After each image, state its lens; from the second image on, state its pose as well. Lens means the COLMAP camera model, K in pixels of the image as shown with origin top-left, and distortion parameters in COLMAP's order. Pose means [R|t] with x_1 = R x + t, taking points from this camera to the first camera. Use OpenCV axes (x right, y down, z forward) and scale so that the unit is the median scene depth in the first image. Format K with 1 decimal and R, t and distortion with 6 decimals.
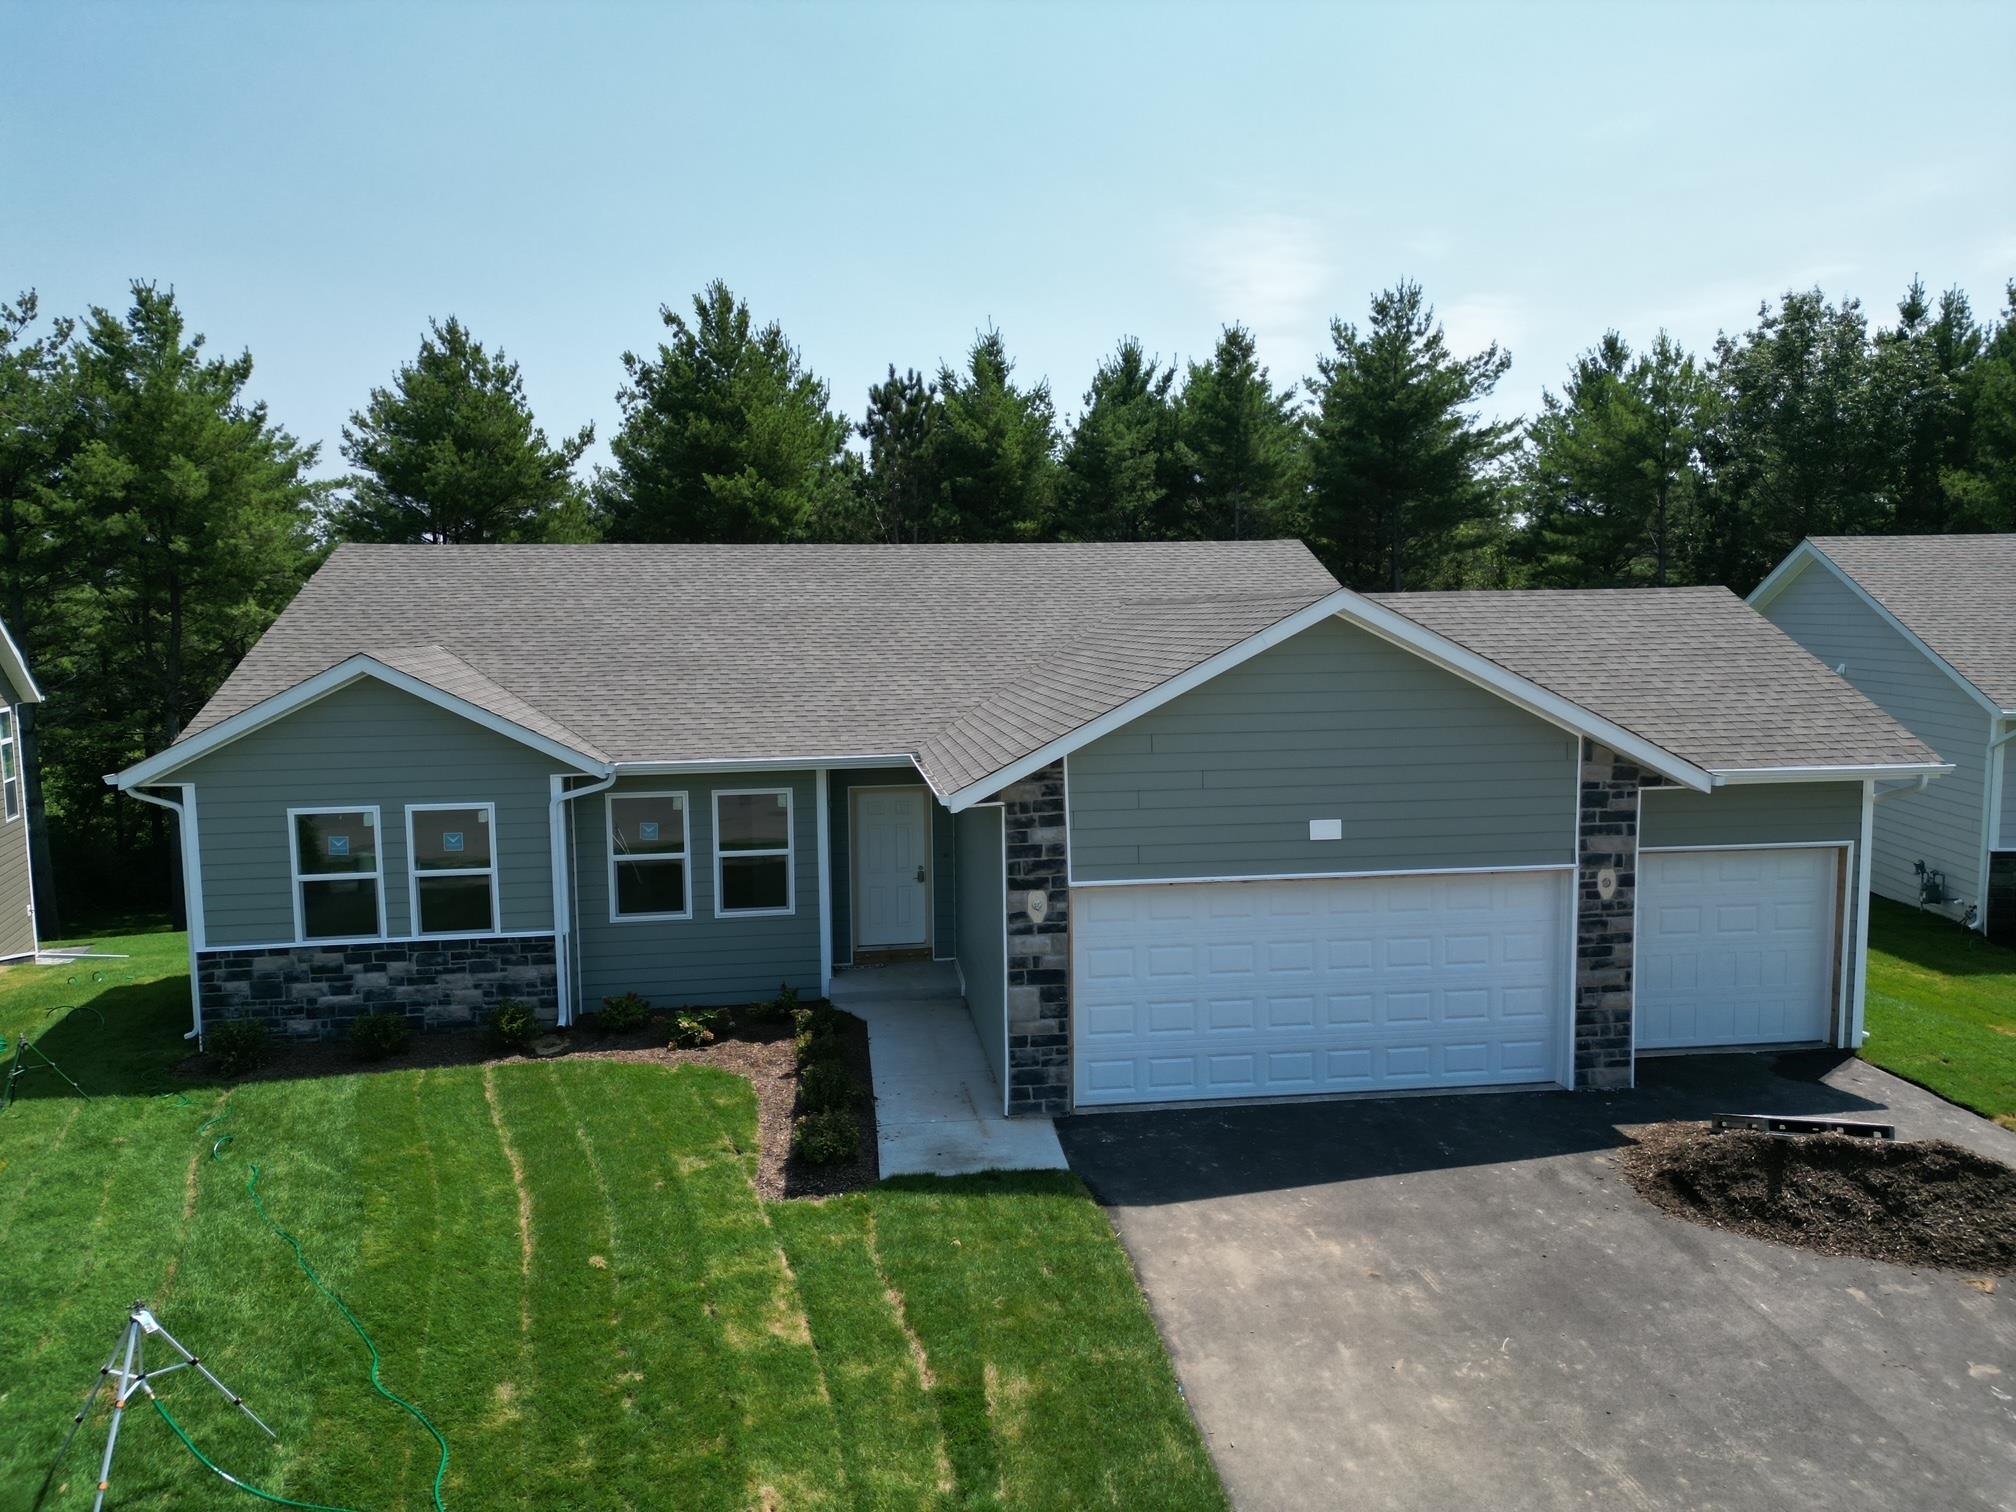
lens RADIAL K [[1418.1, 0, 1008.0], [0, 1418.1, 756.0], [0, 0, 1]] dist [0.073944, -0.071897]
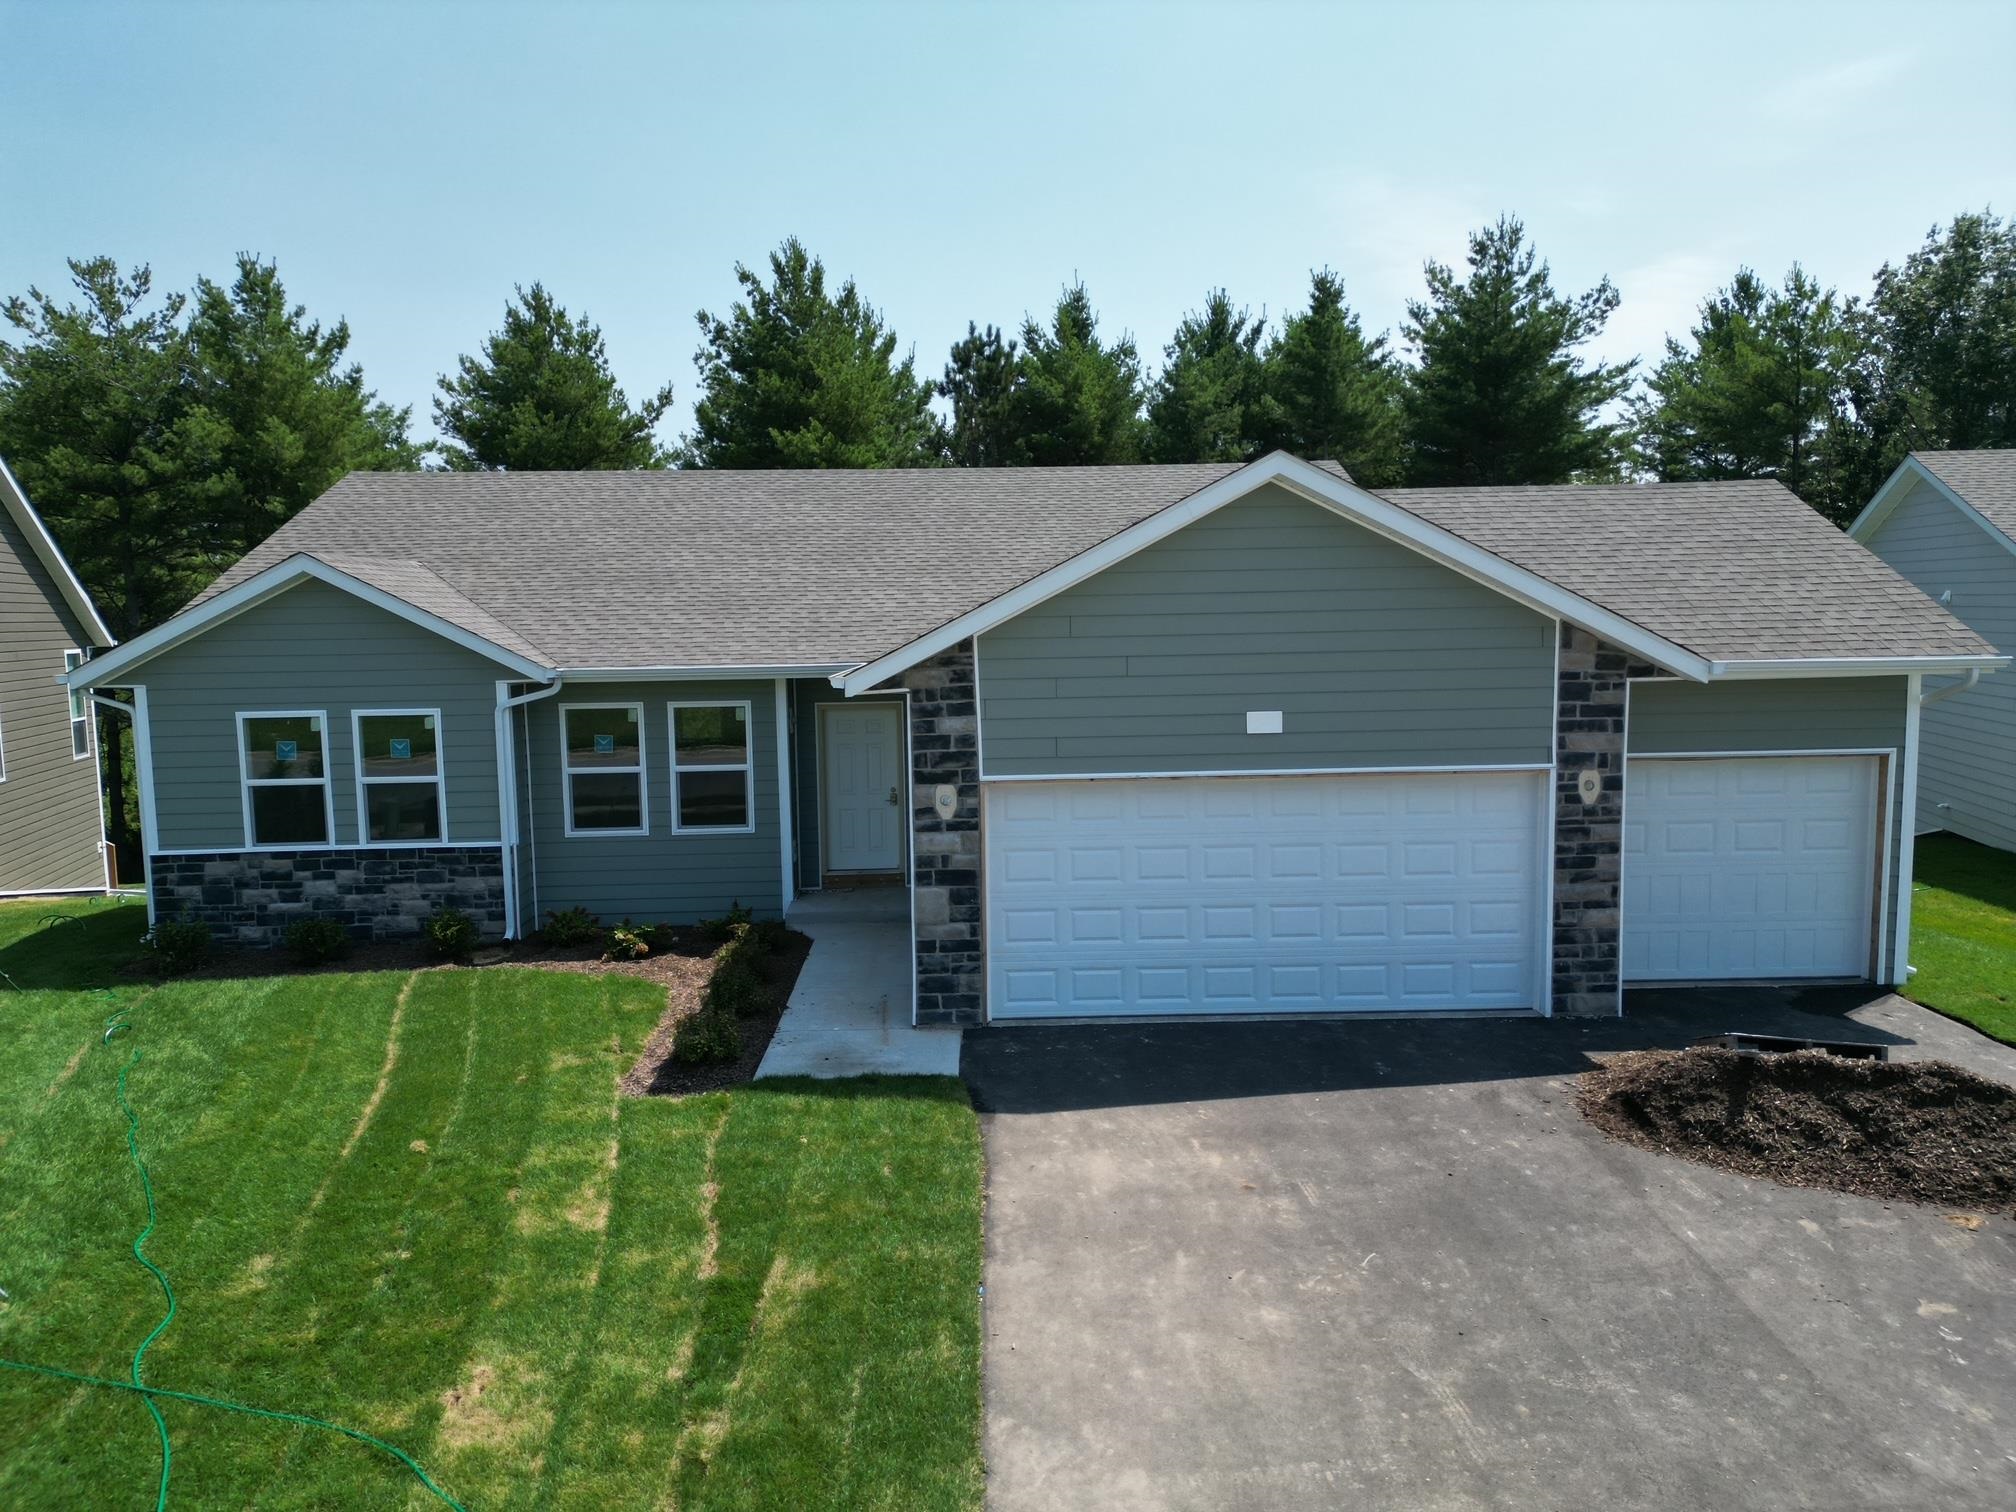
lens RADIAL K [[1418.1, 0, 1008.0], [0, 1418.1, 756.0], [0, 0, 1]] dist [0.073944, -0.071897]
pose [[0.995155, 0.006459, -0.098102, 0.132512], [-0.006000, 0.999970, 0.004974, 0.062137], [0.098131, -0.004361, 0.995164, 0.069234]]
